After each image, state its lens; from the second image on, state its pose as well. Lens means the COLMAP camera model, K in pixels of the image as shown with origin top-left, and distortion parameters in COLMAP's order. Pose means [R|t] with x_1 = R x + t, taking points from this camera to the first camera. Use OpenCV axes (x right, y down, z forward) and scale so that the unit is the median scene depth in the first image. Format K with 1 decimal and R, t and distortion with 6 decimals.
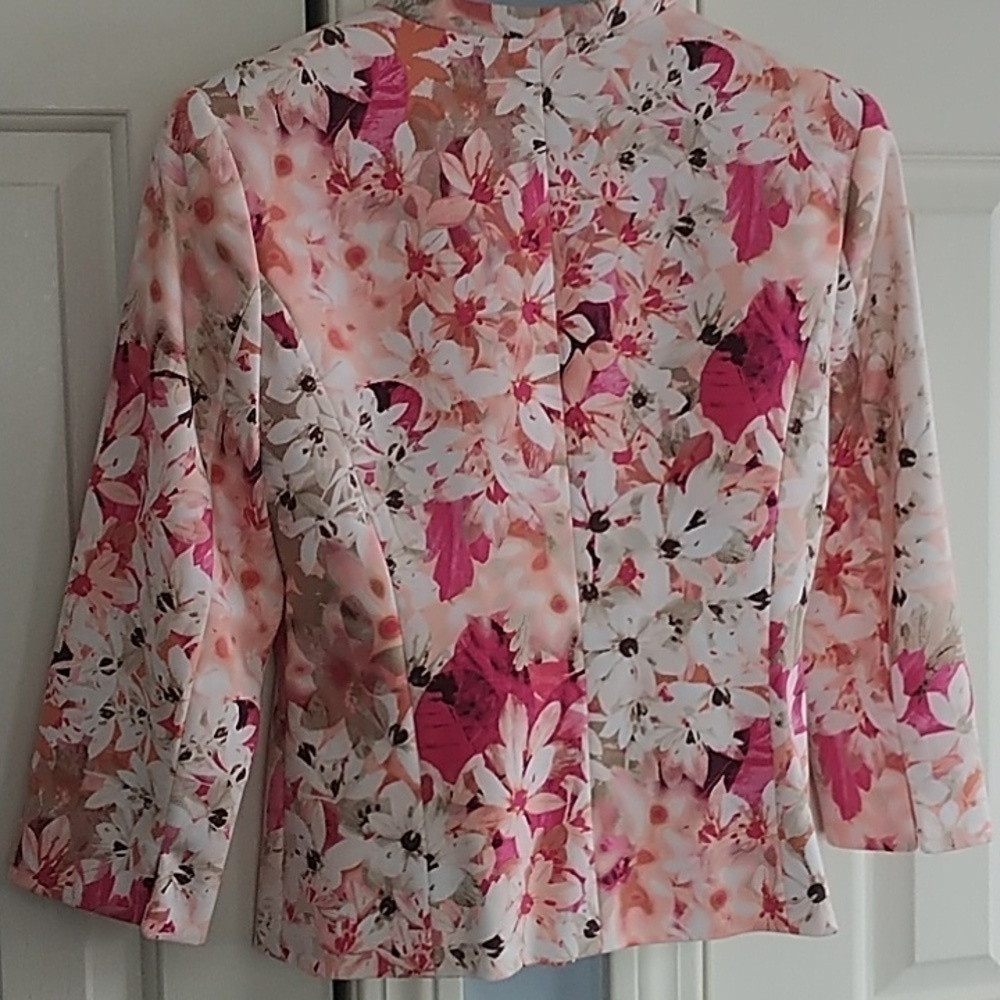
lens RADIAL K [[1854.0, 0, 495.1], [0, 1854.0, 502.1], [0, 0, 1]] dist [0.283307, -1.381197]
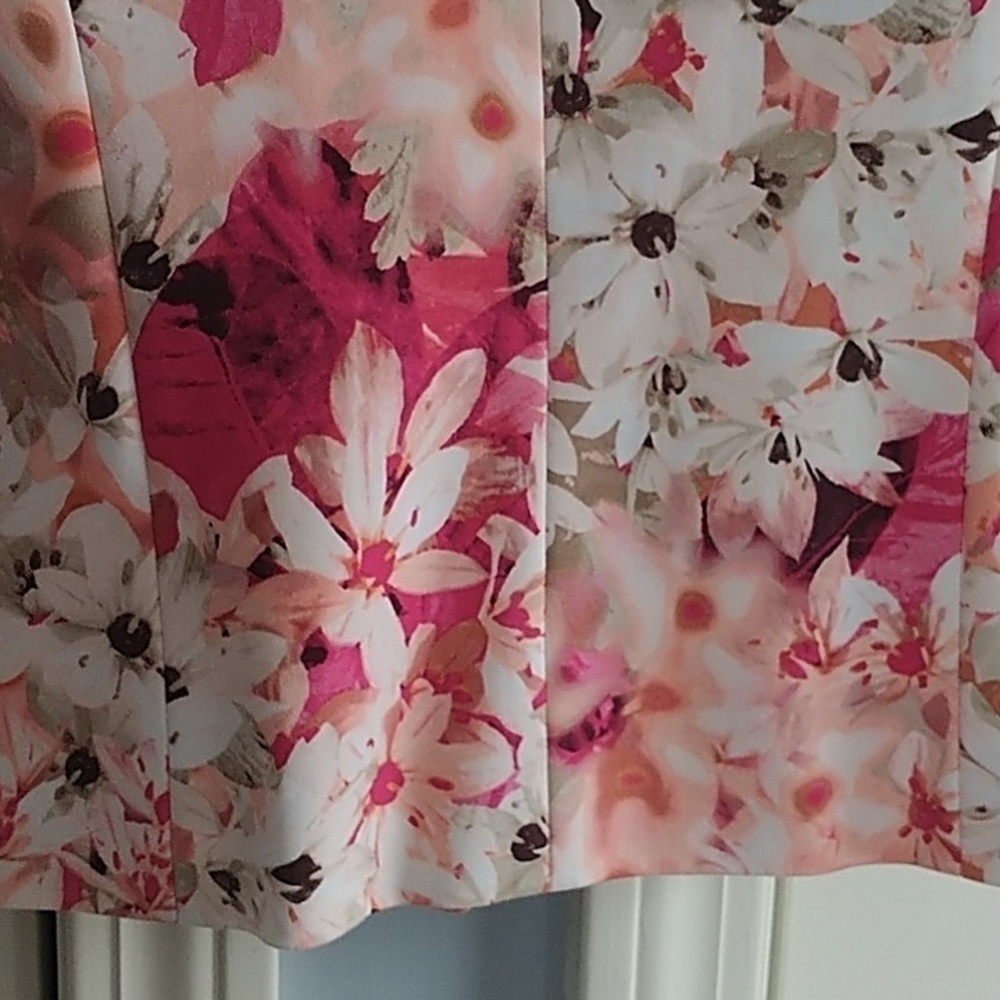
lens RADIAL K [[1854.0, 0, 495.1], [0, 1854.0, 502.1], [0, 0, 1]] dist [0.283307, -1.381197]
pose [[0.995227, 0.068662, -0.069340, 0.069634], [-0.056587, 0.984975, 0.163161, 0.070873], [0.079501, -0.158458, 0.984160, 0.562665]]
